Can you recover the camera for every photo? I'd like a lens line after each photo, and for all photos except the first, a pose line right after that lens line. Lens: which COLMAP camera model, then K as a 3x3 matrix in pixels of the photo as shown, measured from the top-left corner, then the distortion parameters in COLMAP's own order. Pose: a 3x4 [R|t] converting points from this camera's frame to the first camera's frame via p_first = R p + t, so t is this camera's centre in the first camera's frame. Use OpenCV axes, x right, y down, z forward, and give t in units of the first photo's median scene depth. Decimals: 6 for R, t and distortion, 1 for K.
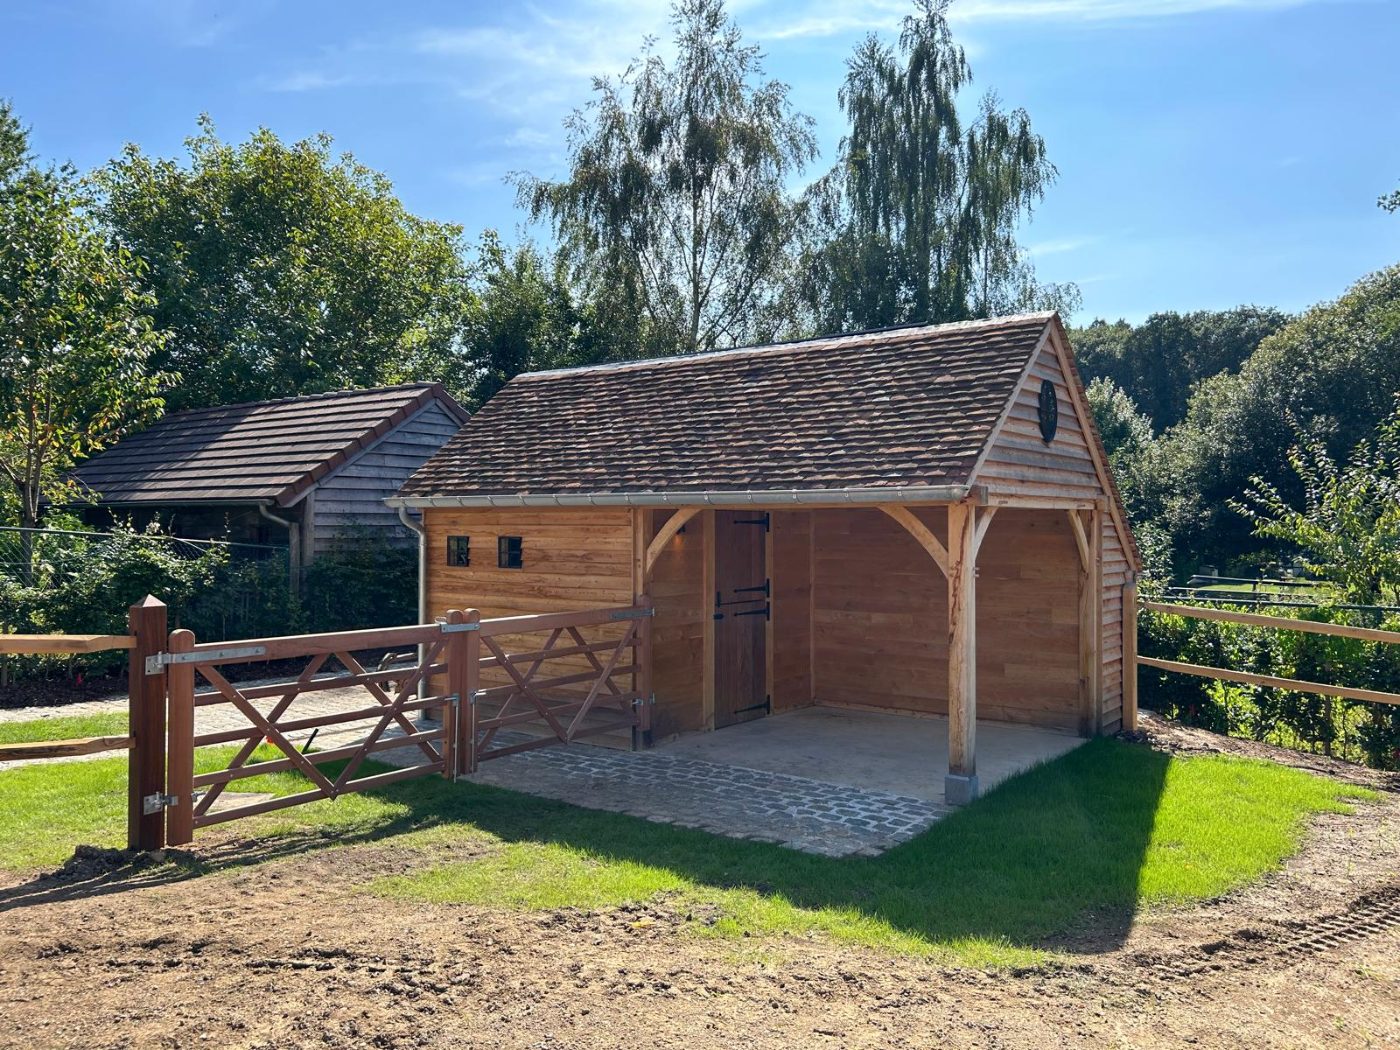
lens RADIAL K [[1054.8, 0, 704.2], [0, 1054.8, 523.4], [0, 0, 1]] dist [0.014619, -0.012388]
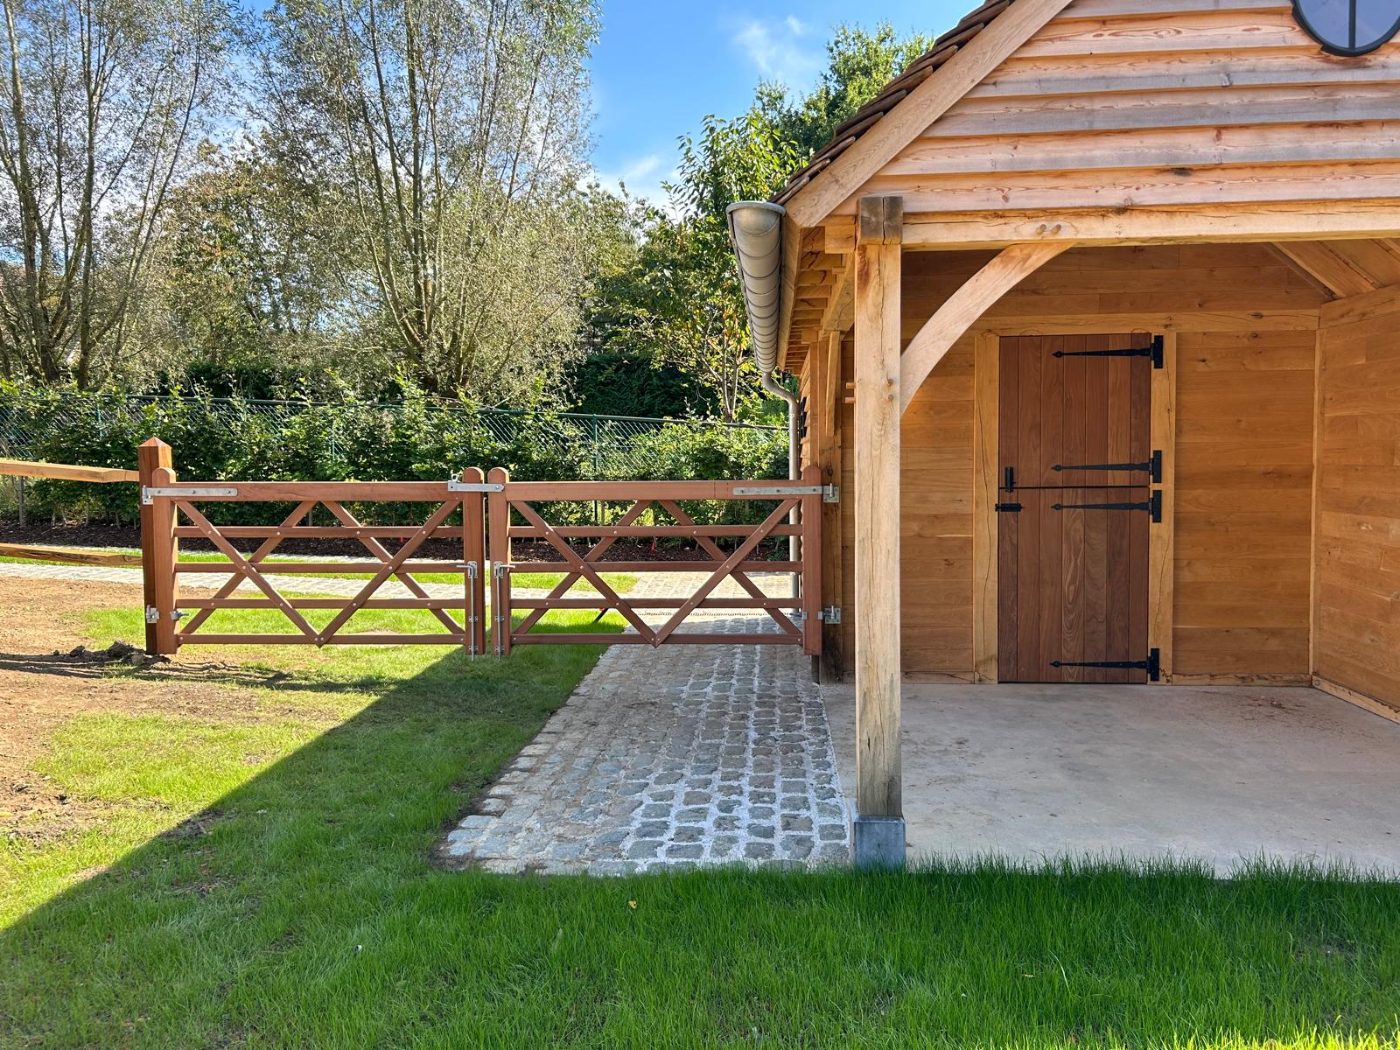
lens RADIAL K [[1054.8, 0, 701.4], [0, 1054.8, 523.6], [0, 0, 1]] dist [0.014619, -0.012388]
pose [[0.543039, 0.043471, -0.838581, 0.580603], [0.012823, 0.998113, 0.060045, 0.075928], [0.839609, -0.043360, 0.541458, 0.658172]]
